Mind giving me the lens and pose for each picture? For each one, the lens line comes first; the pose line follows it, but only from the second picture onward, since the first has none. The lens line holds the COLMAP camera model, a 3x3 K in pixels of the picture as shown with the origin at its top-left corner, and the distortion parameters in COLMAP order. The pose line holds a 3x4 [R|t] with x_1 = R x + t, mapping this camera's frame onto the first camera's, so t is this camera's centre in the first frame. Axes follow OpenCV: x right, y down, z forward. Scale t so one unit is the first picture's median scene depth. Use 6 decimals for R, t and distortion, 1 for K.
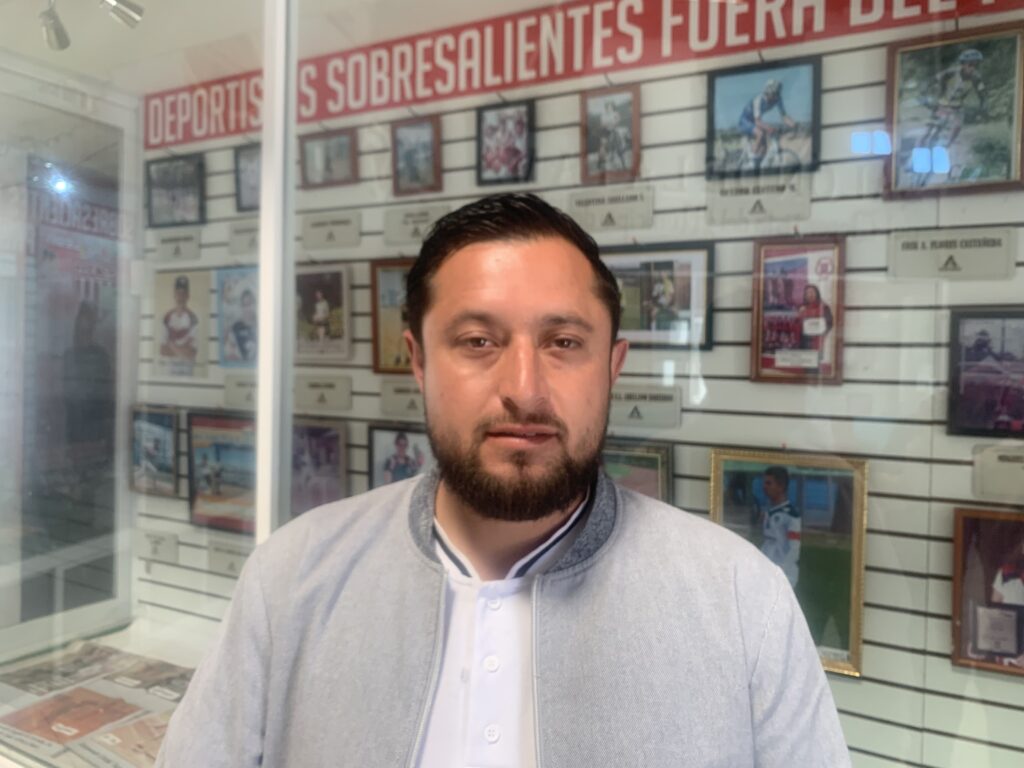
lens RADIAL K [[786.8, 0, 511.0], [0, 786.8, 380.7], [0, 0, 1]] dist [-0.001211, 0.002931]
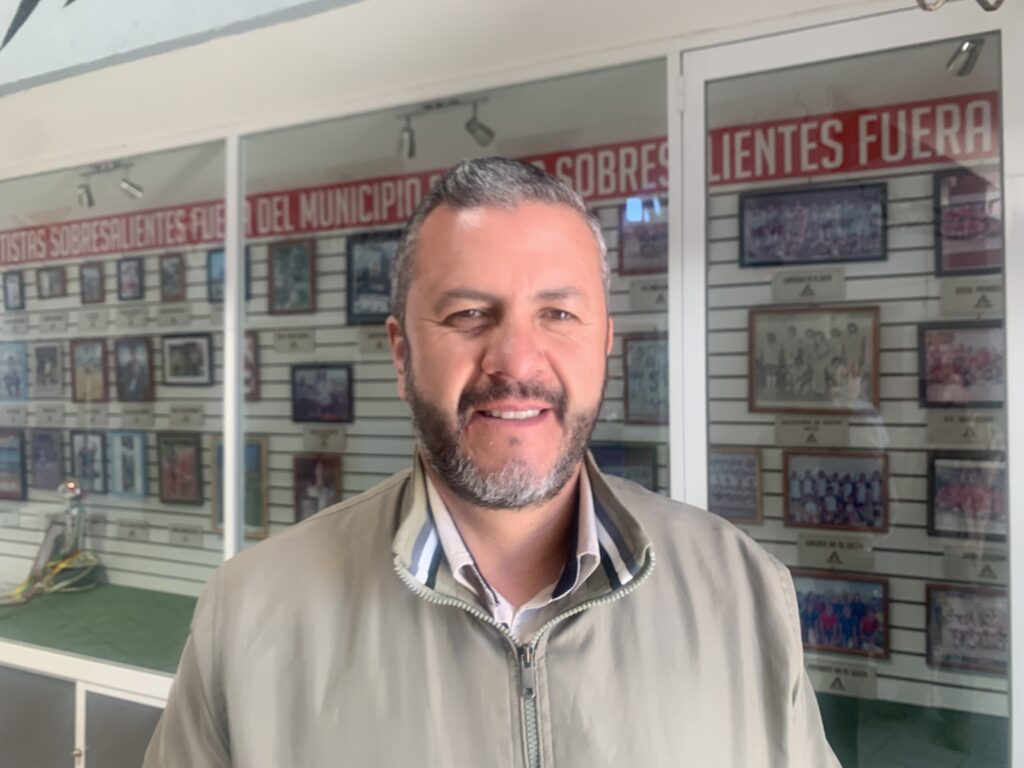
lens RADIAL K [[786.8, 0, 513.1], [0, 786.8, 374.0], [0, 0, 1]] dist [-0.001211, 0.002931]
pose [[0.997870, -0.027563, 0.059128, 0.875820], [0.029971, 0.998741, -0.040237, 0.033534], [-0.057944, 0.041923, 0.997439, -1.033924]]
